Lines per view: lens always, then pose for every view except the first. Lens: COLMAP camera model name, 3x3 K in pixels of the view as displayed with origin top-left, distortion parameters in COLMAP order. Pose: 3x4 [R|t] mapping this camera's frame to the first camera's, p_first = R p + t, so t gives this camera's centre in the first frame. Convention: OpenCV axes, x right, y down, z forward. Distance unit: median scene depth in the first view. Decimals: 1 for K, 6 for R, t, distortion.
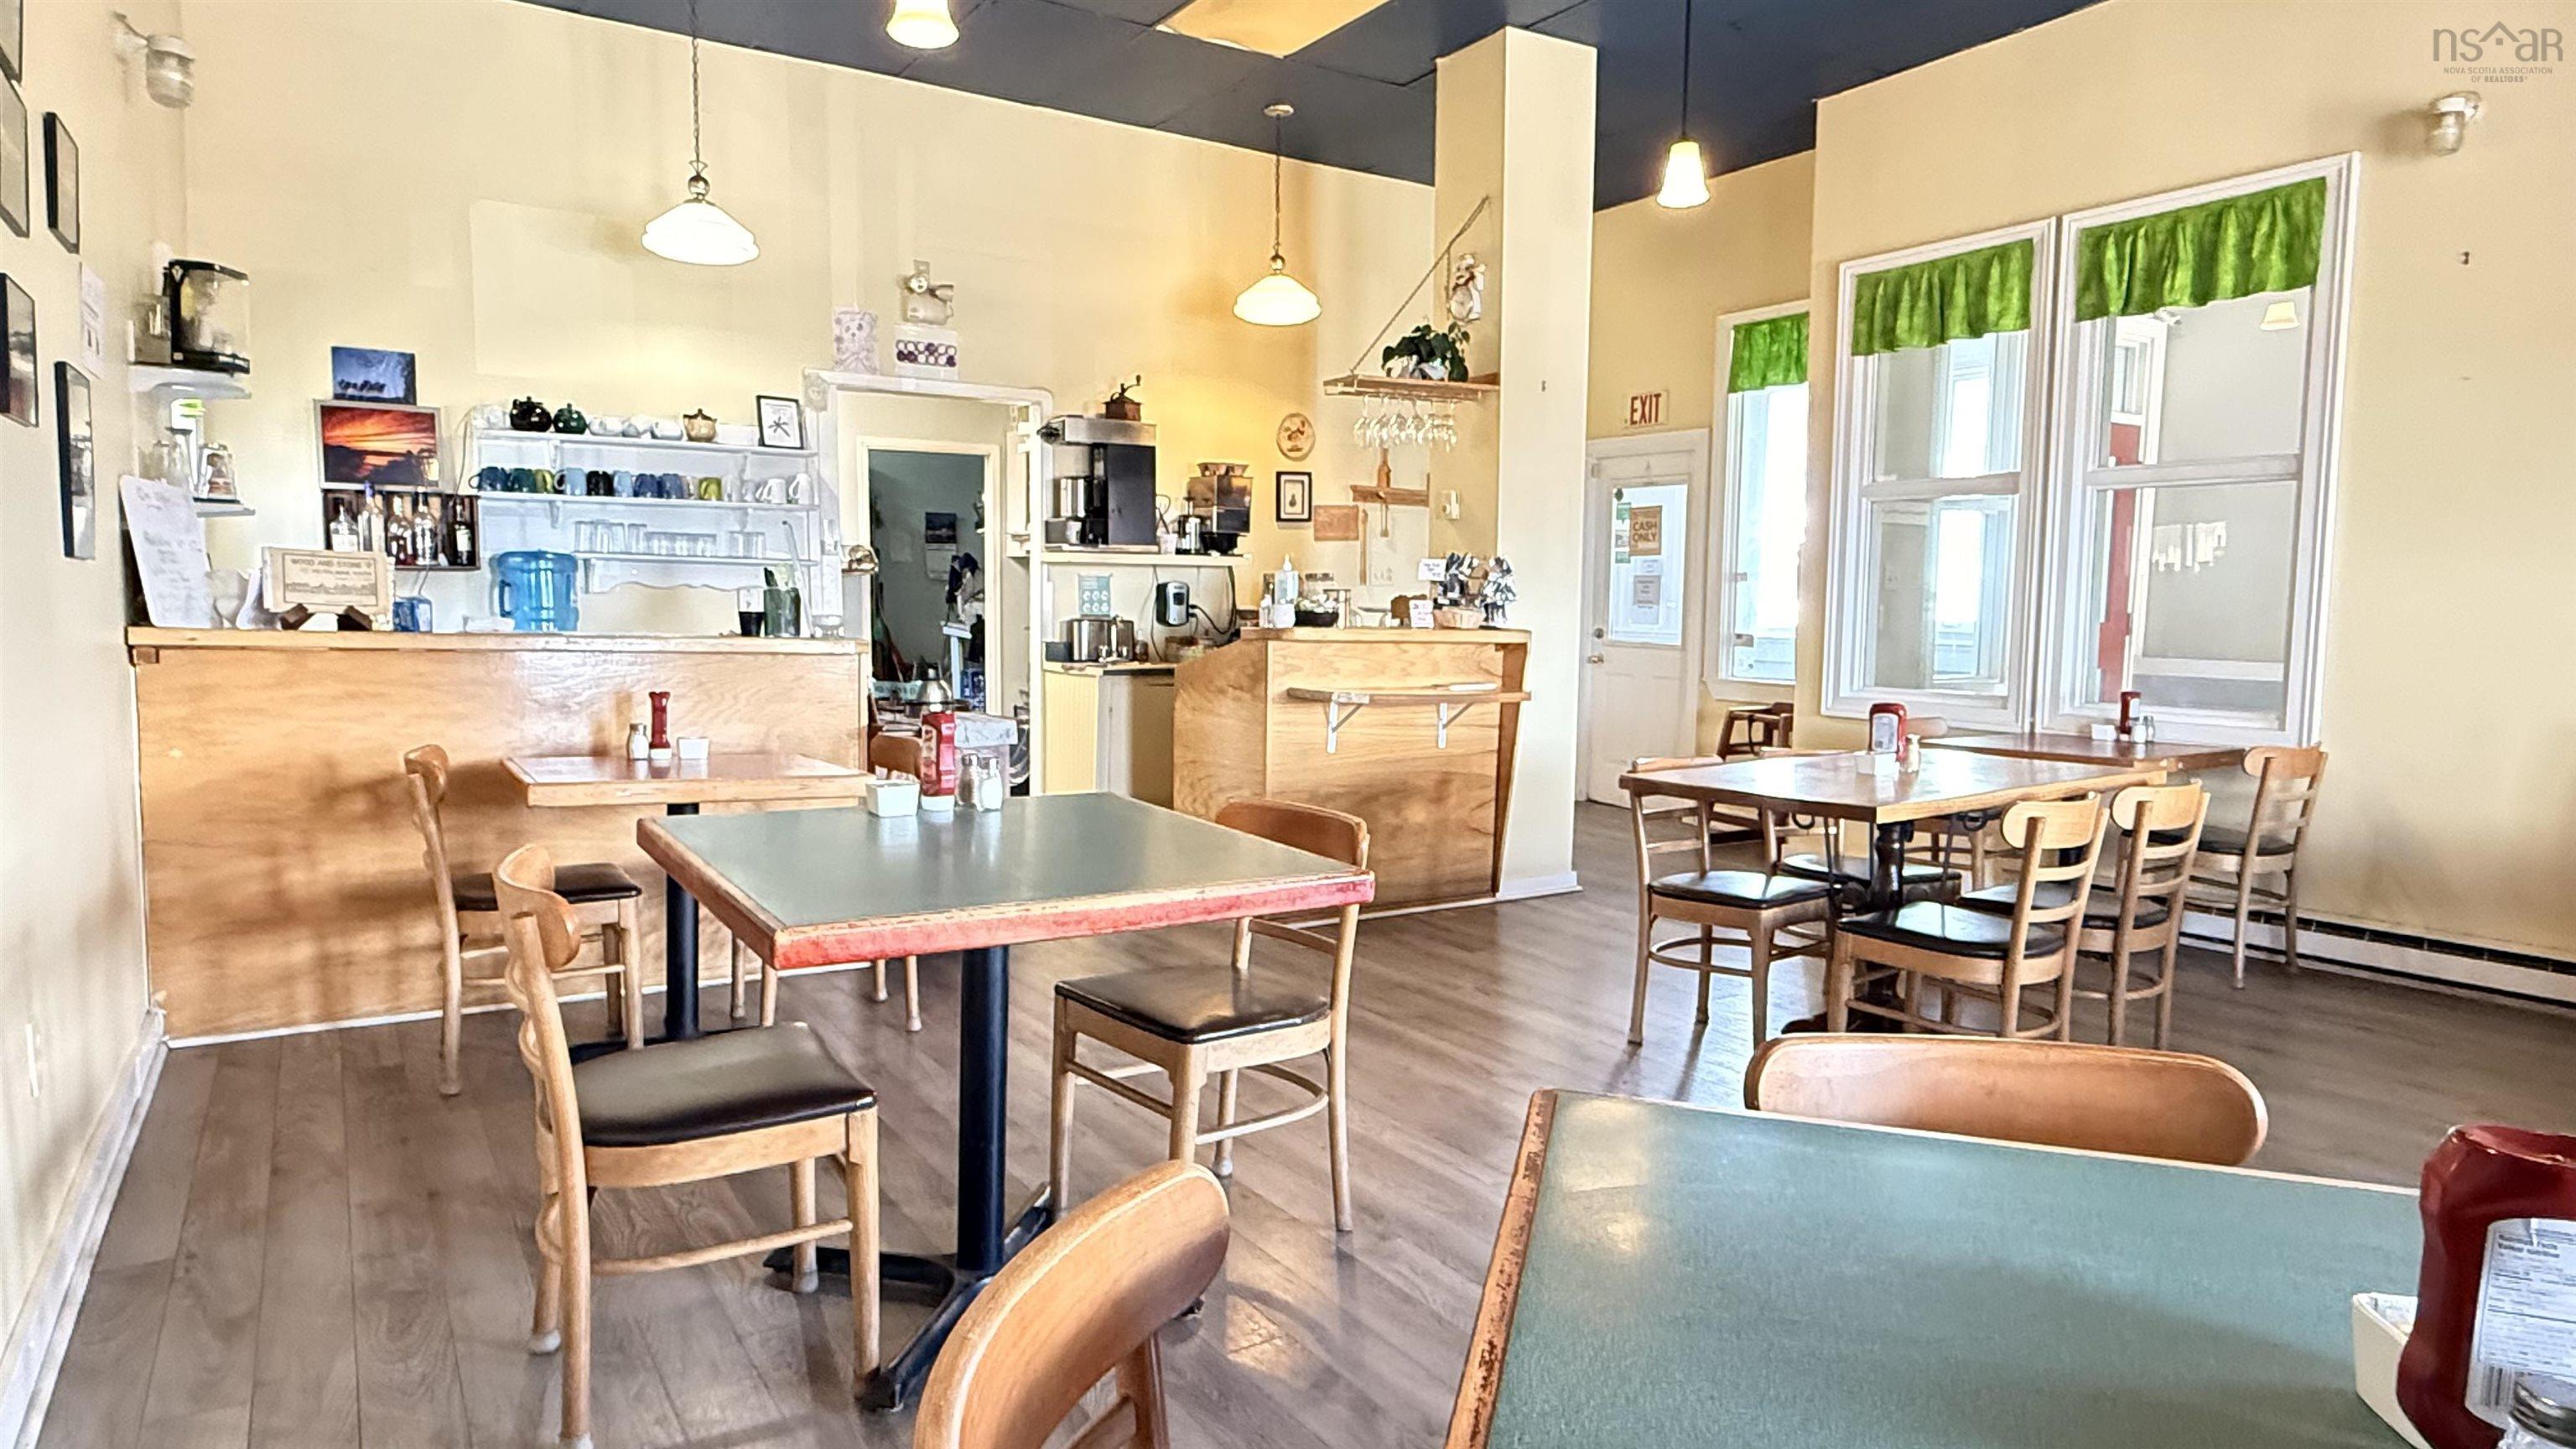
lens RADIAL K [[1434.3, 0, 1286.0], [0, 1434.3, 726.7], [0, 0, 1]] dist [-0.001900, 0.001279]
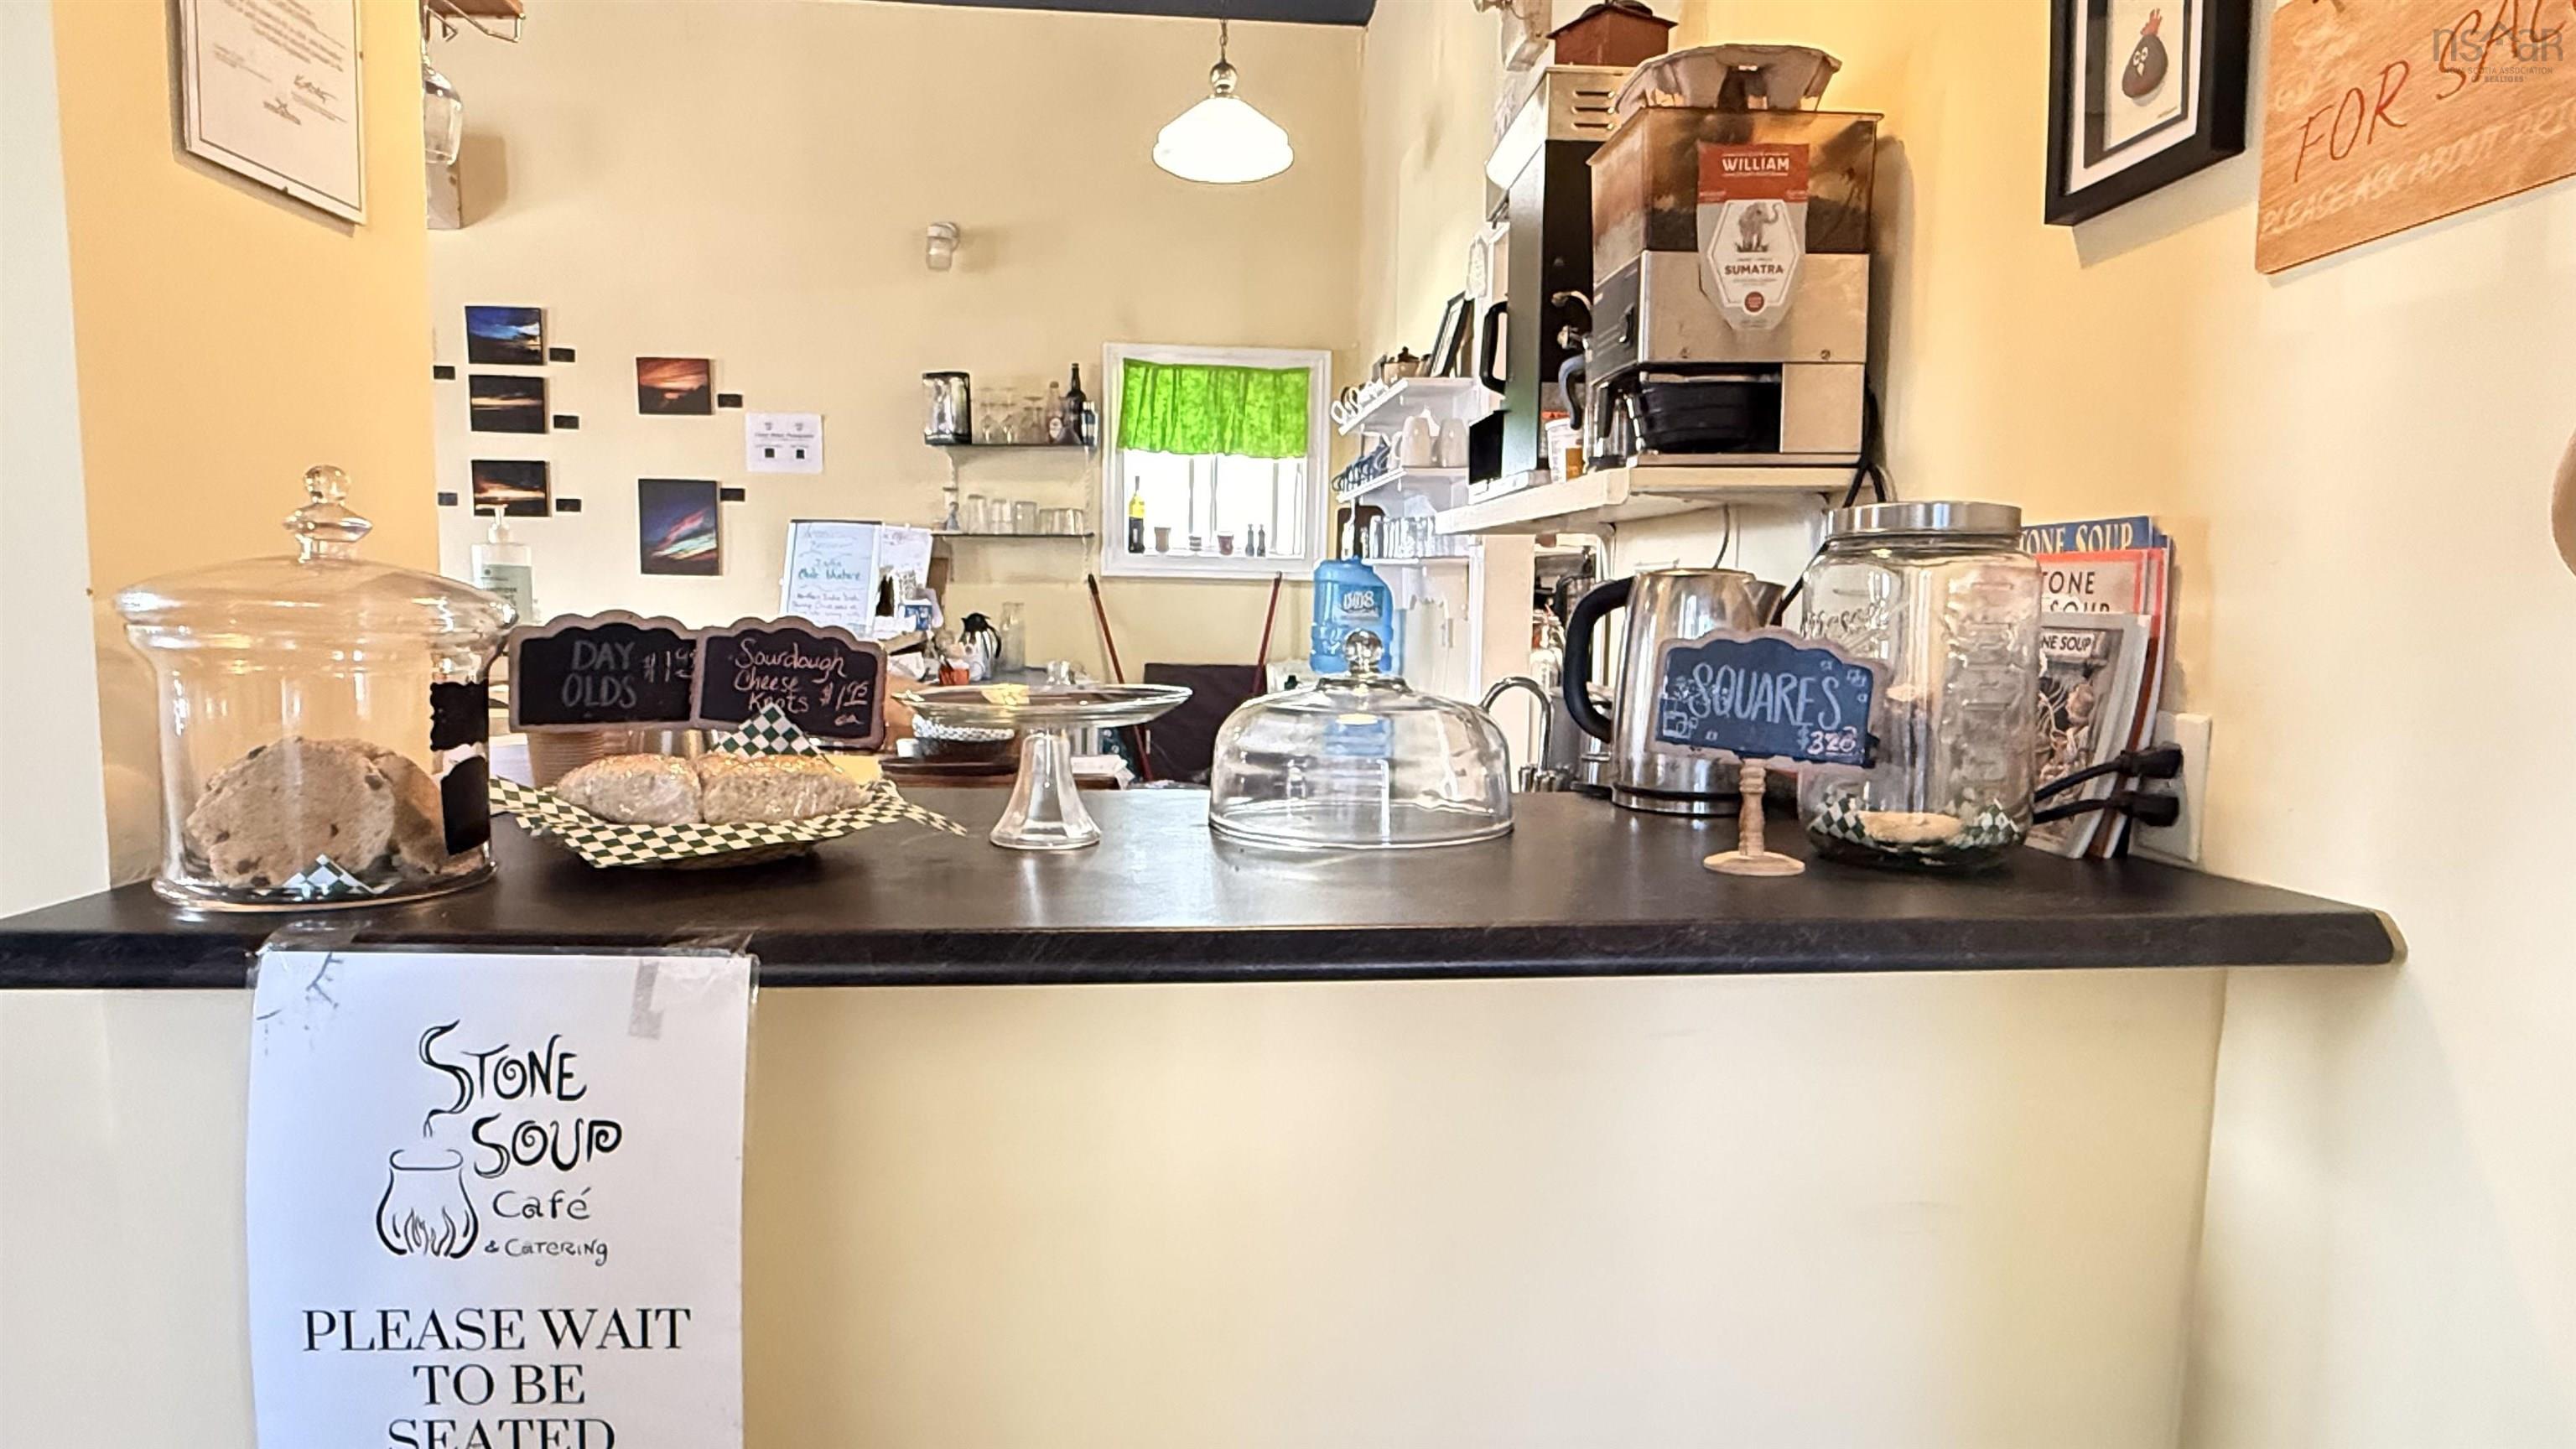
lens RADIAL K [[1434.3, 0, 1292.0], [0, 1434.3, 738.7], [0, 0, 1]] dist [-0.001900, 0.001279]
pose [[-0.466392, 0.074714, -0.881417, 0.262219], [-0.102860, 0.985086, 0.137929, -0.128254], [0.878577, 0.154992, -0.451751, 1.345199]]
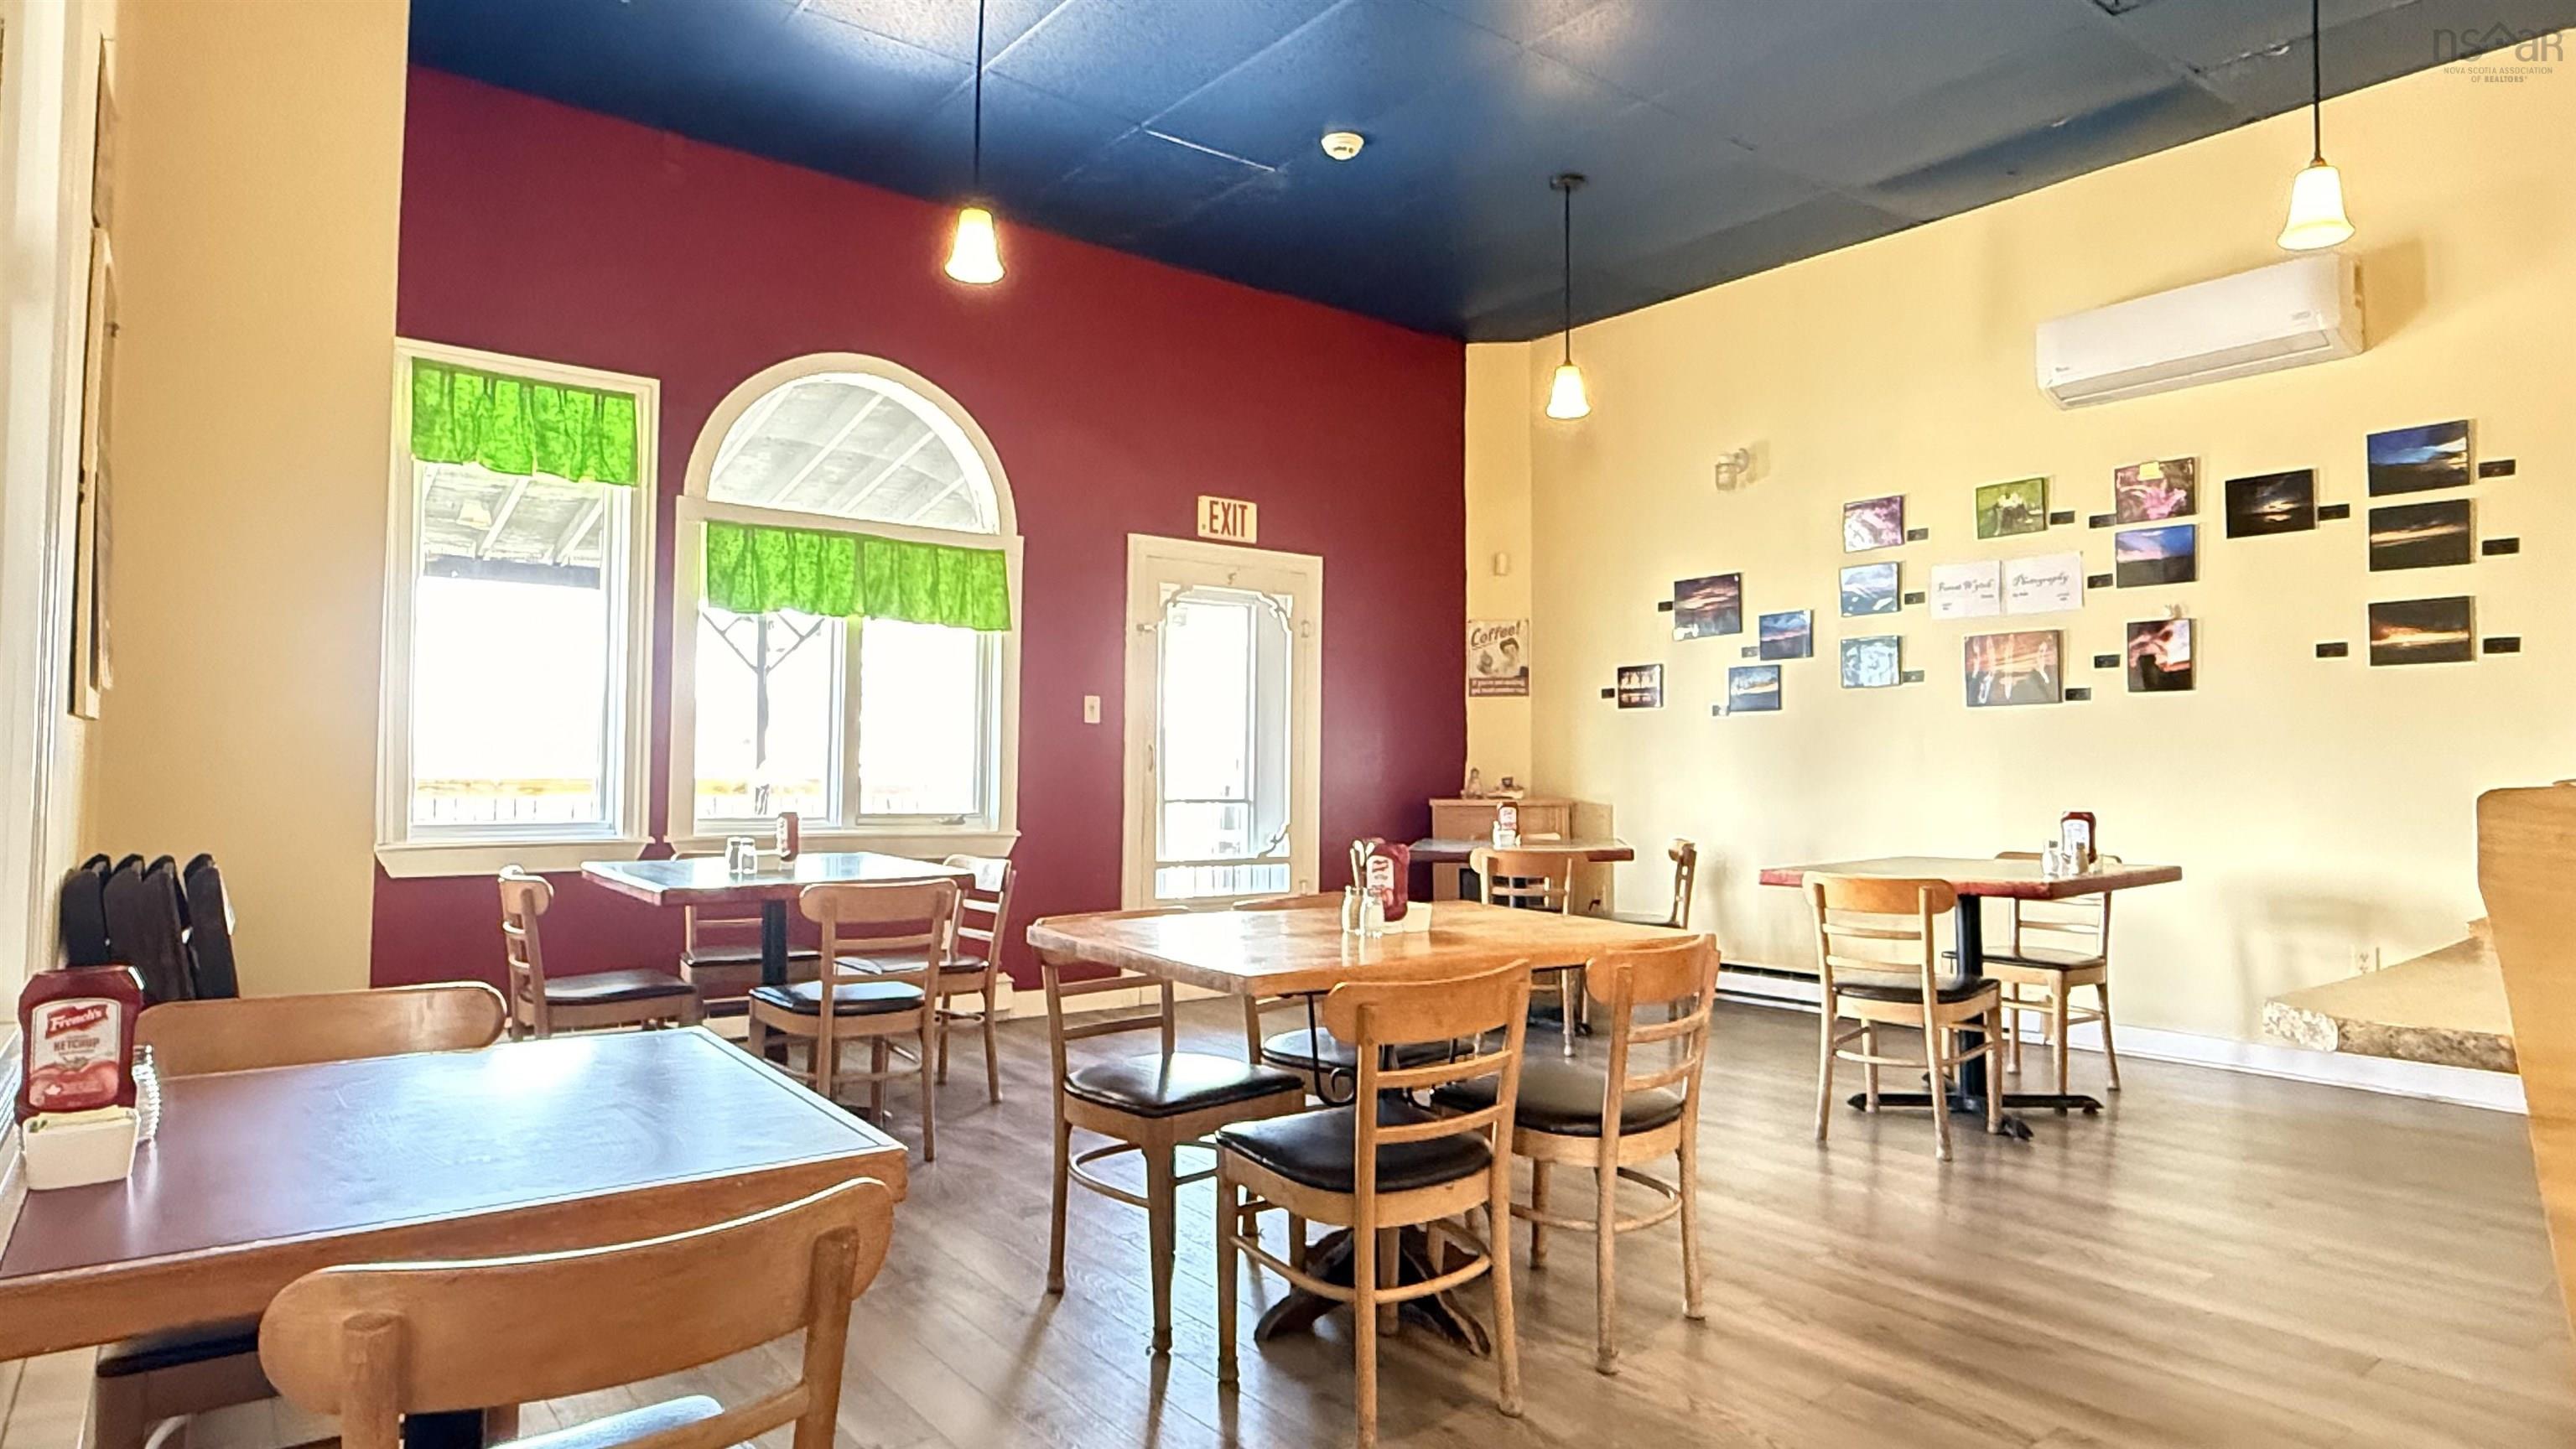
lens RADIAL K [[1434.3, 0, 1276.4], [0, 1434.3, 725.2], [0, 0, 1]] dist [-0.001900, 0.001279]
pose [[-0.996841, -0.020515, -0.076731, 0.369232], [-0.024975, 0.998026, 0.057630, -0.083591], [0.075398, 0.059364, -0.995385, 1.199893]]
